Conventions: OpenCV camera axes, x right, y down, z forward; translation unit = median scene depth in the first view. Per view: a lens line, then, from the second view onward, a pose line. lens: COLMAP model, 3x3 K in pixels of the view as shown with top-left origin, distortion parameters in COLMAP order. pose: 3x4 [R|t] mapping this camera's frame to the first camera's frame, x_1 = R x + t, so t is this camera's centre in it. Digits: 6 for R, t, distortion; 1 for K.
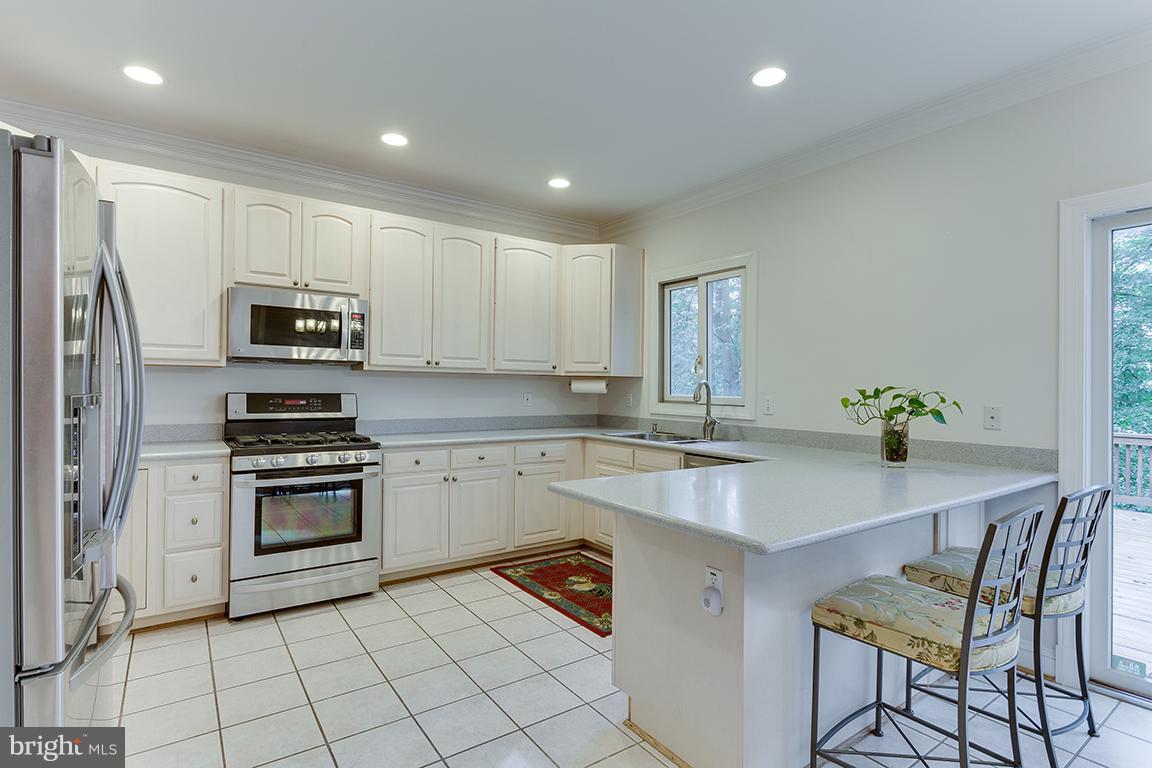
lens RADIAL K [[561.3, 0, 576.0], [0, 561.3, 384.0], [0, 0, 1]] dist [0.002304, 0.000307]
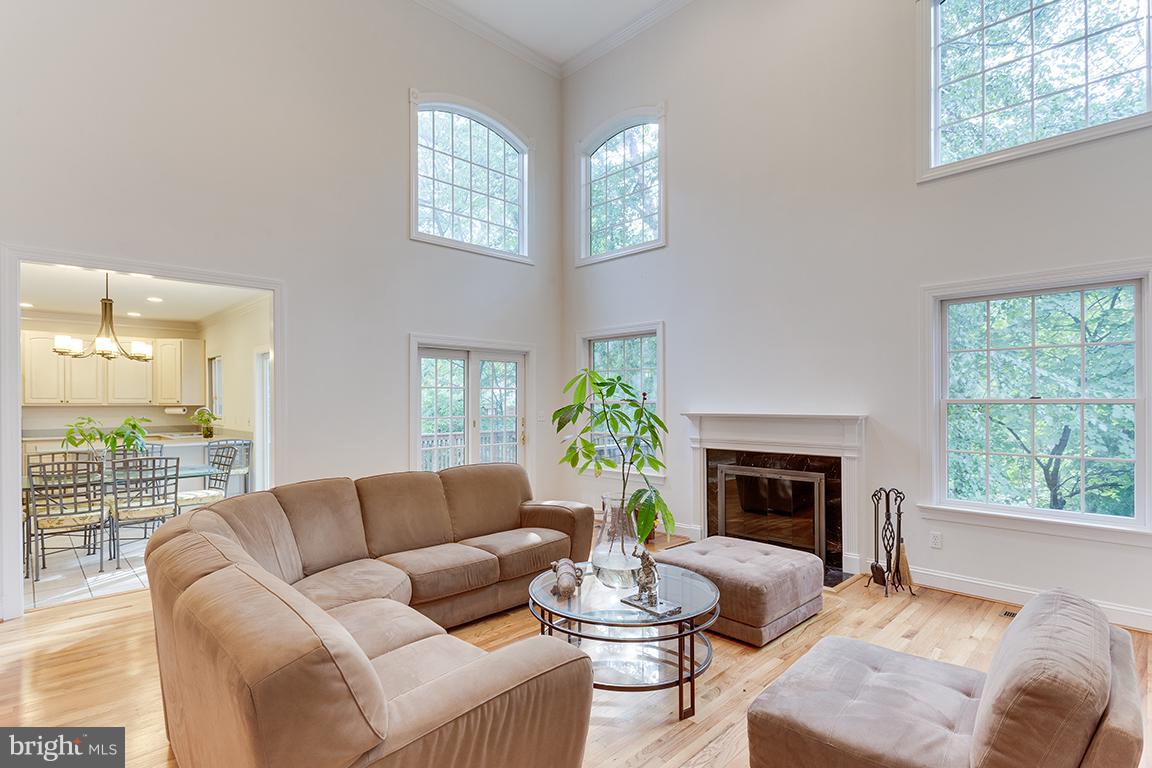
lens RADIAL K [[566.0, 0, 578.1], [0, 566.0, 398.1], [0, 0, 1]] dist [0.001921, 0.000378]
pose [[0.986736, -0.013539, 0.161767, 1.359773], [0.013539, 0.999908, 0.001097, -0.028043], [-0.161767, 0.001108, 0.986828, -1.443979]]
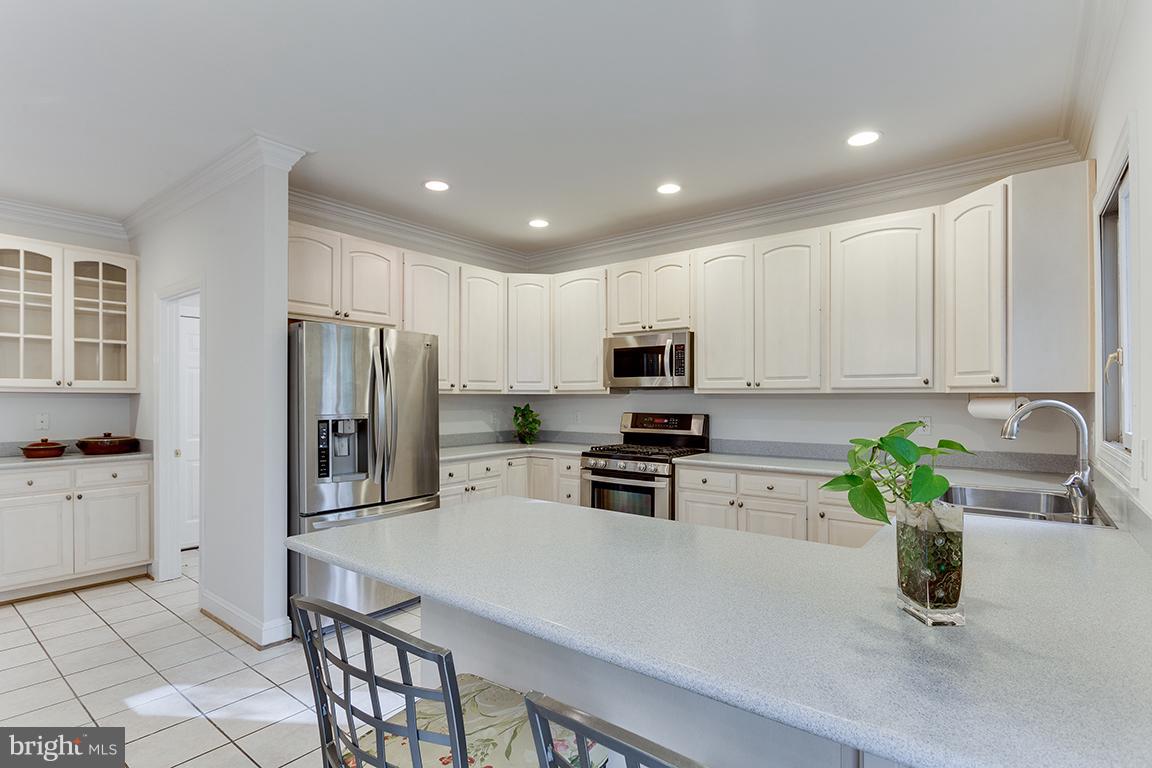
lens RADIAL K [[553.4, 0, 580.9], [0, 553.4, 401.1], [0, 0, 1]] dist [-0.003080, -0.000592]
pose [[0.299070, -0.009915, -0.954180, 0.609973], [0.004482, 0.999950, -0.008986, -0.001222], [0.954221, -0.001589, 0.299100, 0.458332]]
